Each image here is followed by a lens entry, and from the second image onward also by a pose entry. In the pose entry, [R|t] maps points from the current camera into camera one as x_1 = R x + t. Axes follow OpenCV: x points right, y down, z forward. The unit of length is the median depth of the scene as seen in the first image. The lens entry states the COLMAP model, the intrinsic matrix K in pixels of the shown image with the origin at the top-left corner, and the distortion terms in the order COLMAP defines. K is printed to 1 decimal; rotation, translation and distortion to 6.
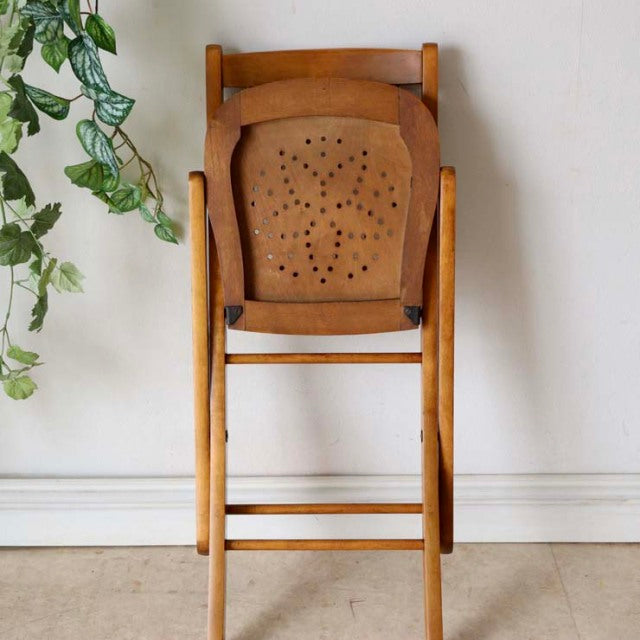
lens RADIAL K [[1277.5, 0, 319.9], [0, 1277.5, 338.5], [0, 0, 1]] dist [-0.007663, 0.193517]
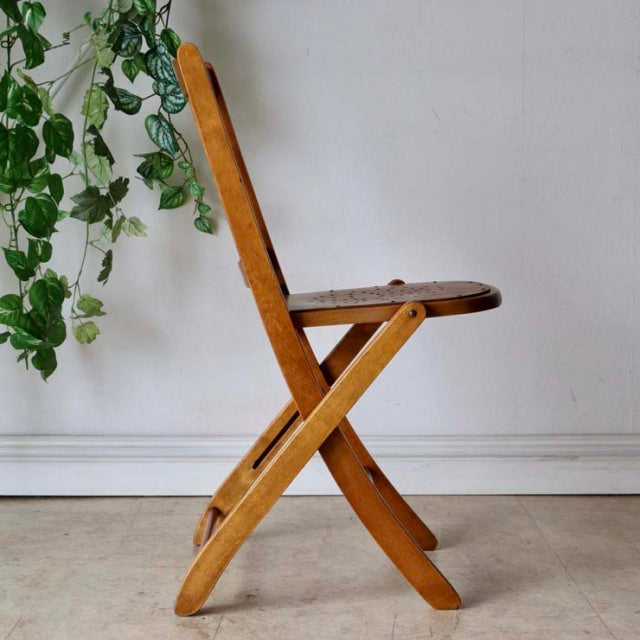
lens RADIAL K [[1326.0, 0, 319.8], [0, 1326.0, 321.0], [0, 0, 1]] dist [0.022284, 0.394128]
pose [[0.999434, 0.009183, 0.032351, -0.052073], [-0.000215, 0.963722, -0.266909, 0.403196], [-0.033628, 0.266751, 0.963179, -0.278534]]
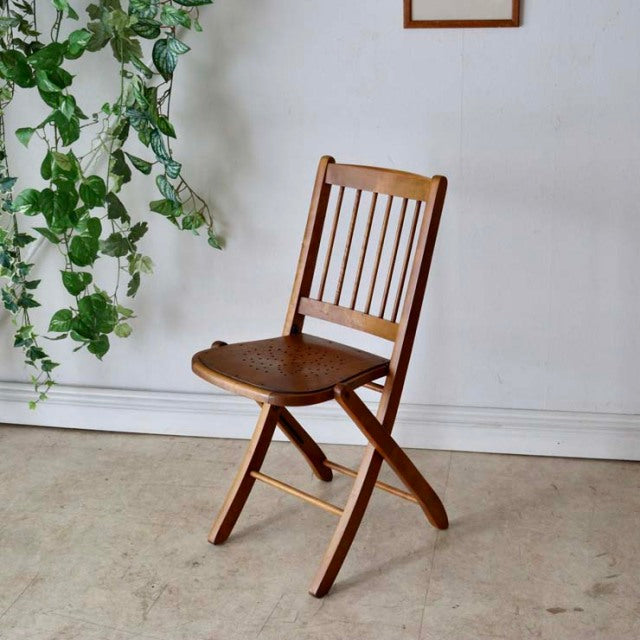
lens RADIAL K [[1112.2, 0, 319.9], [0, 1112.2, 320.1], [0, 0, 1]] dist [-0.046117, 0.192164]
pose [[0.985227, 0.044029, -0.165497, 0.289148], [-0.050593, 0.998083, -0.035653, 0.069378], [0.163610, 0.043499, 0.985566, -0.448037]]
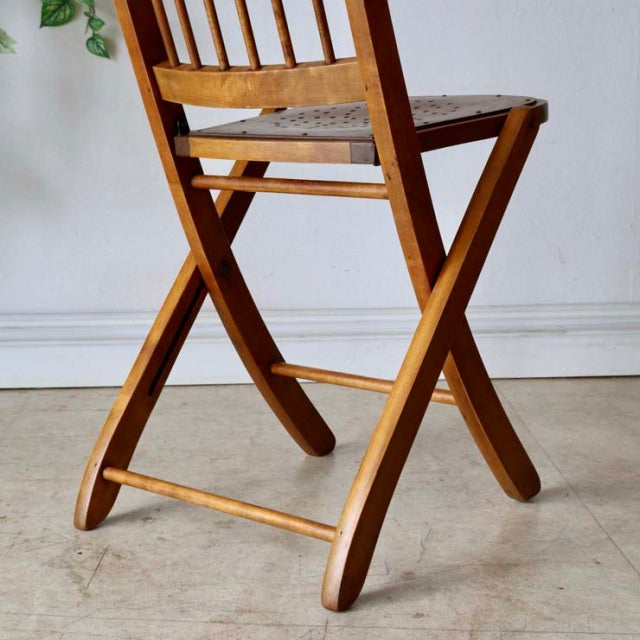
lens RADIAL K [[1277.5, 0, 319.9], [0, 1277.5, 338.5], [0, 0, 1]] dist [-0.007663, 0.193517]
pose [[0.998046, -0.010092, 0.061663, -0.011883], [0.020564, 0.984946, -0.171636, 0.355484], [-0.059002, 0.172568, 0.983229, 0.046844]]
